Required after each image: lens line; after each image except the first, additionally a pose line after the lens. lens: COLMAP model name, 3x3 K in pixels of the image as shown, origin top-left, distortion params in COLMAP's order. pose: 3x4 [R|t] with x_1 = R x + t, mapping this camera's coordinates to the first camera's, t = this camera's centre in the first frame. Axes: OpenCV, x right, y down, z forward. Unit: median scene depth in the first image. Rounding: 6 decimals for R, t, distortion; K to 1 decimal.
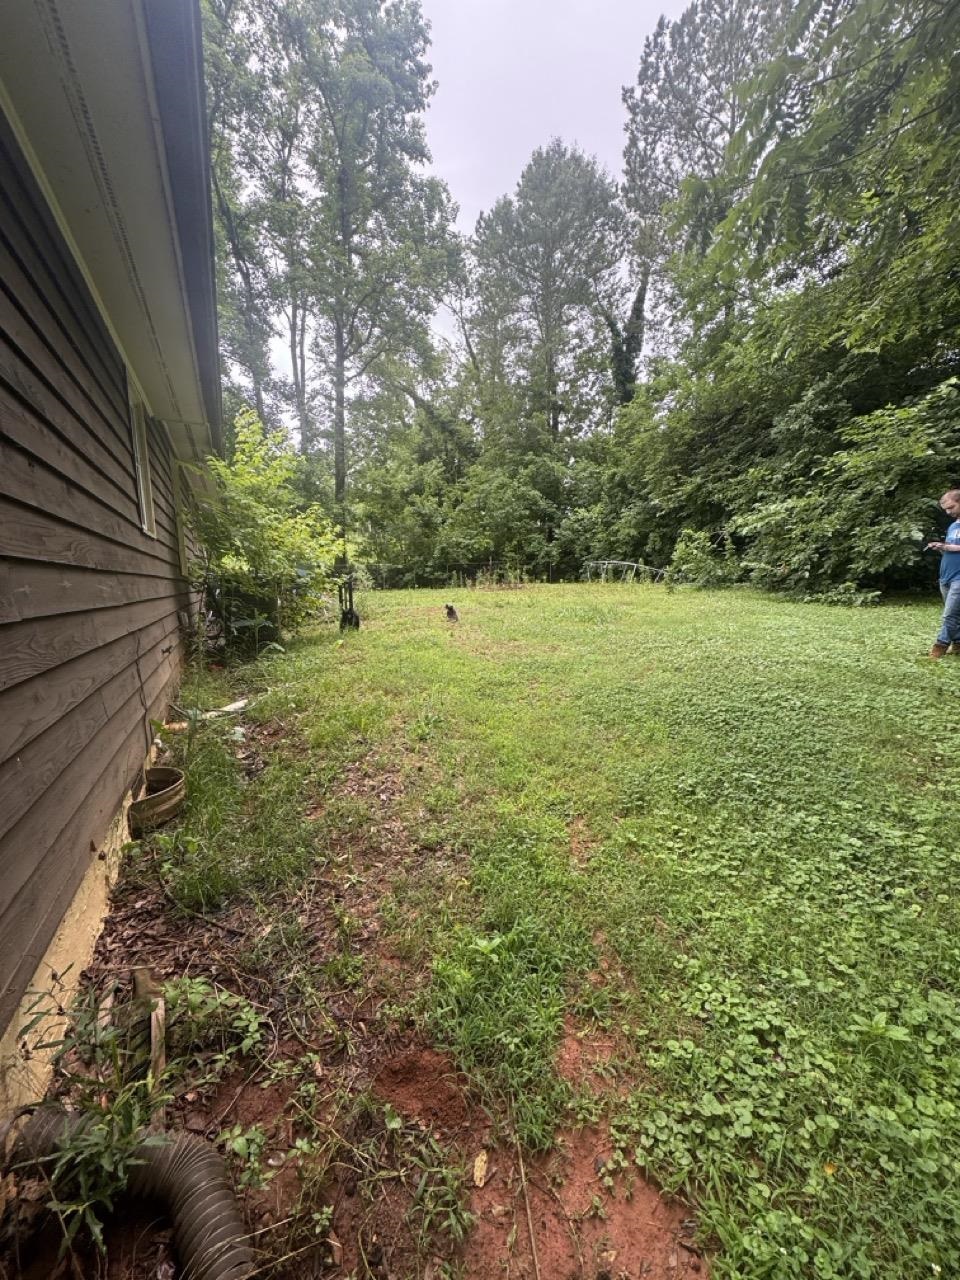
lens RADIAL K [[514.0, 0, 480.9], [0, 514.0, 640.5], [0, 0, 1]] dist [-0.001123, 0.000193]
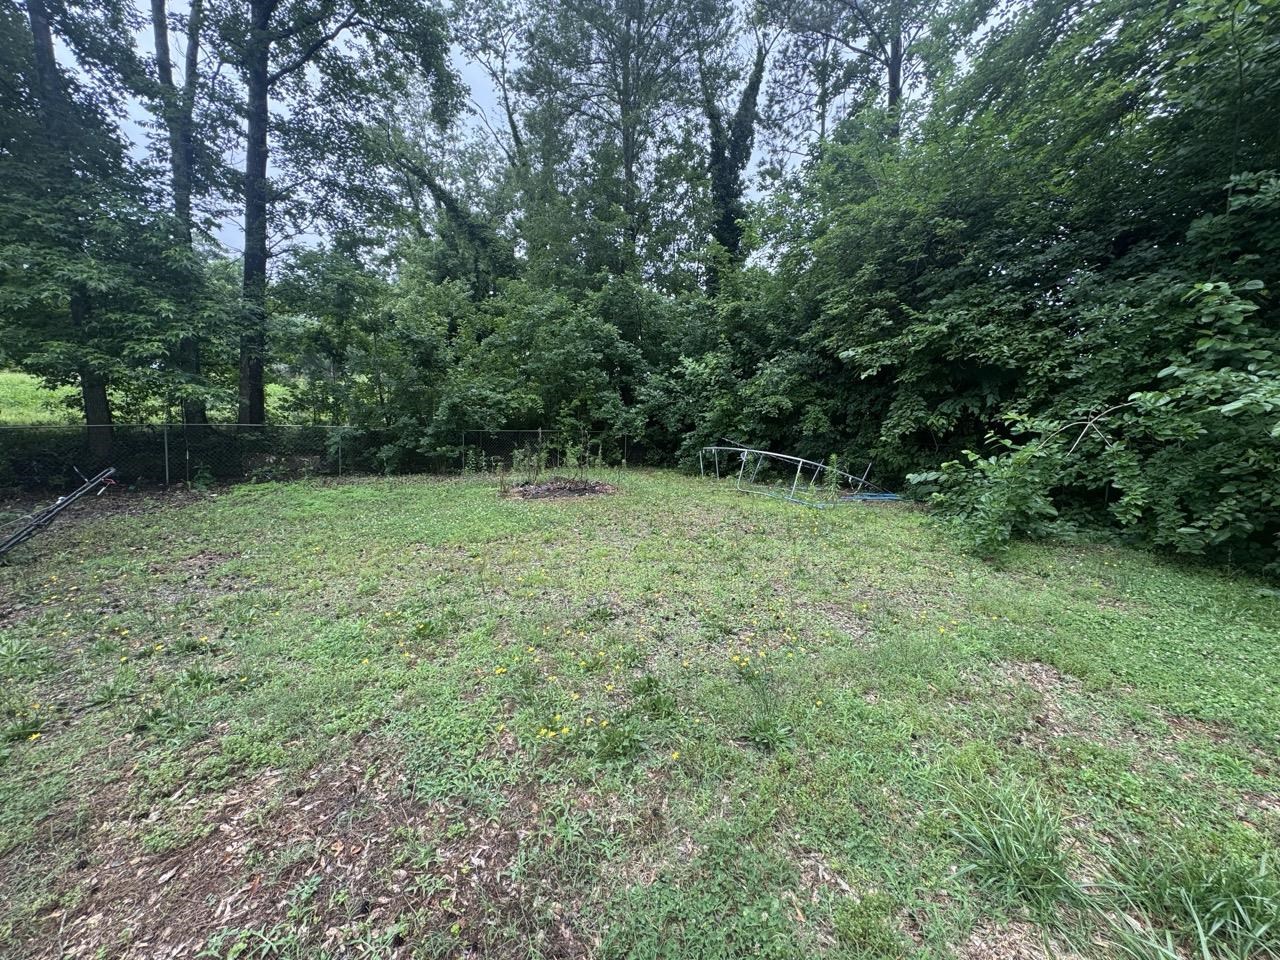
lens RADIAL K [[514.0, 0, 639.0], [0, 514.0, 474.5], [0, 0, 1]] dist [-0.001123, 0.000193]
pose [[0.972014, 0.035198, 0.232271, -0.003389], [-0.026426, 0.998819, -0.040772, -0.077367], [-0.233432, 0.033493, 0.971796, 0.365222]]
